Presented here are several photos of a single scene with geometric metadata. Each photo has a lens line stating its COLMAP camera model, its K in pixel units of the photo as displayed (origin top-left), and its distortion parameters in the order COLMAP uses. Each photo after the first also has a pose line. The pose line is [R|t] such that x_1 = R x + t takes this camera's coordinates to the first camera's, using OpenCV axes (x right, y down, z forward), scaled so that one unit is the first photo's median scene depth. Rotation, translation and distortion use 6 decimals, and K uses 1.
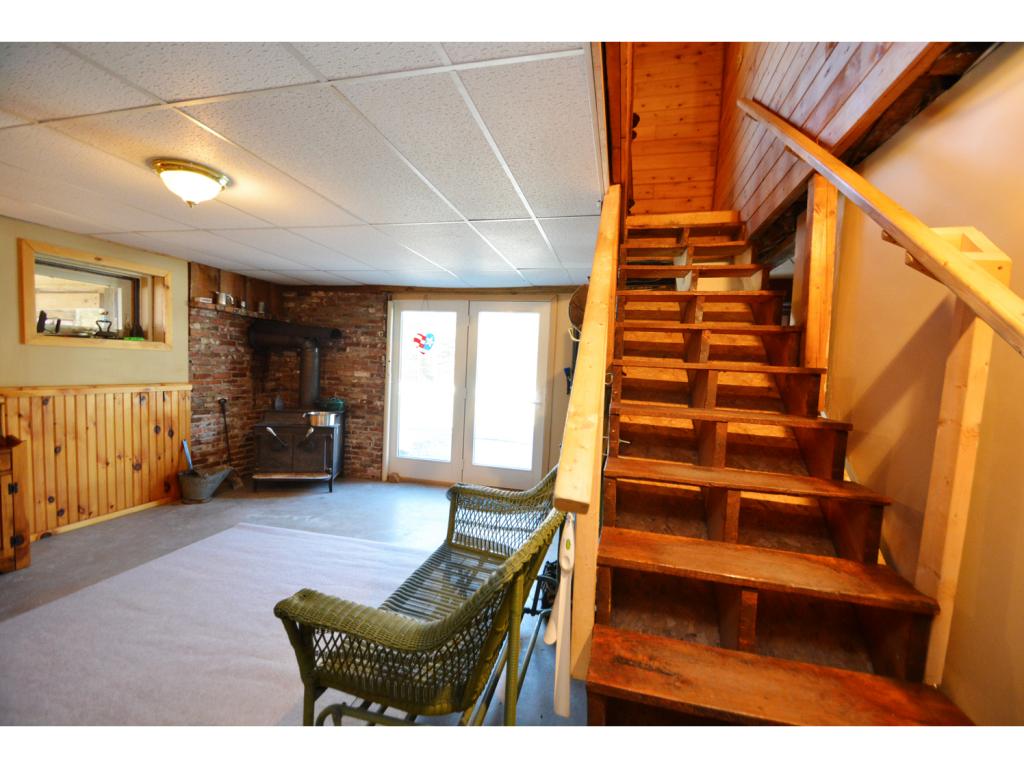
lens RADIAL K [[449.6, 0, 515.5], [0, 449.6, 399.0], [0, 0, 1]] dist [0.002158, -0.008708]
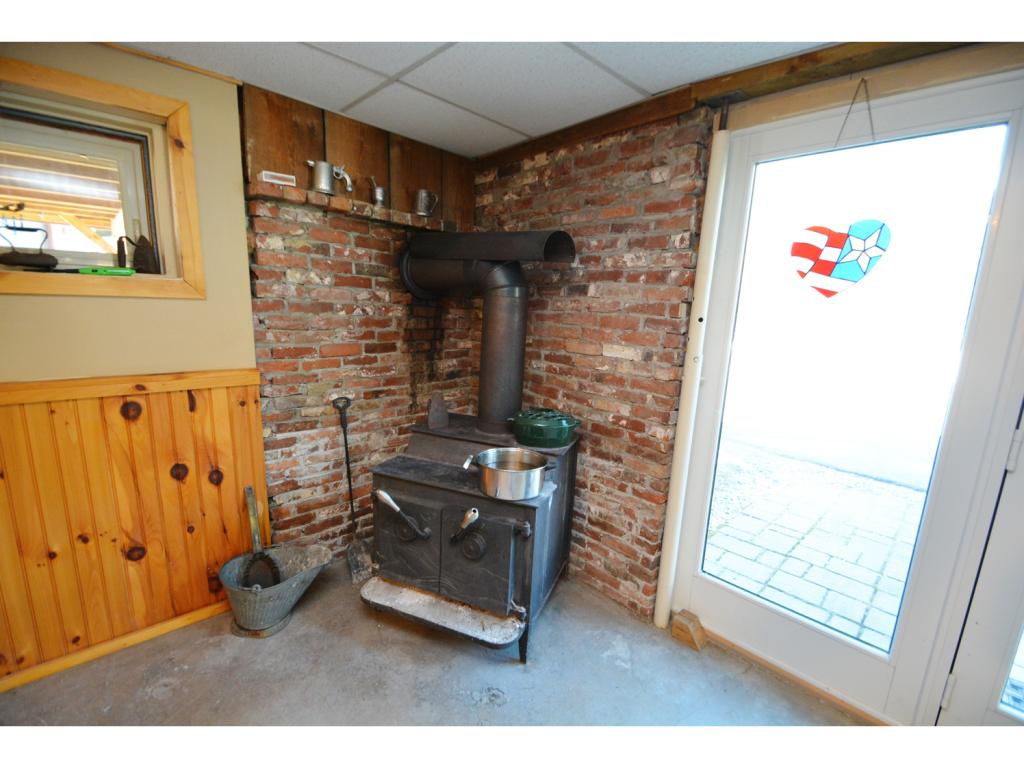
lens RADIAL K [[449.6, 0, 508.0], [0, 449.6, 390.4], [0, 0, 1]] dist [0.002158, -0.008708]
pose [[0.839663, 0.086430, -0.536187, -0.217667], [-0.039412, 0.994350, 0.098565, -0.058520], [0.541676, -0.061629, 0.838325, 0.632728]]
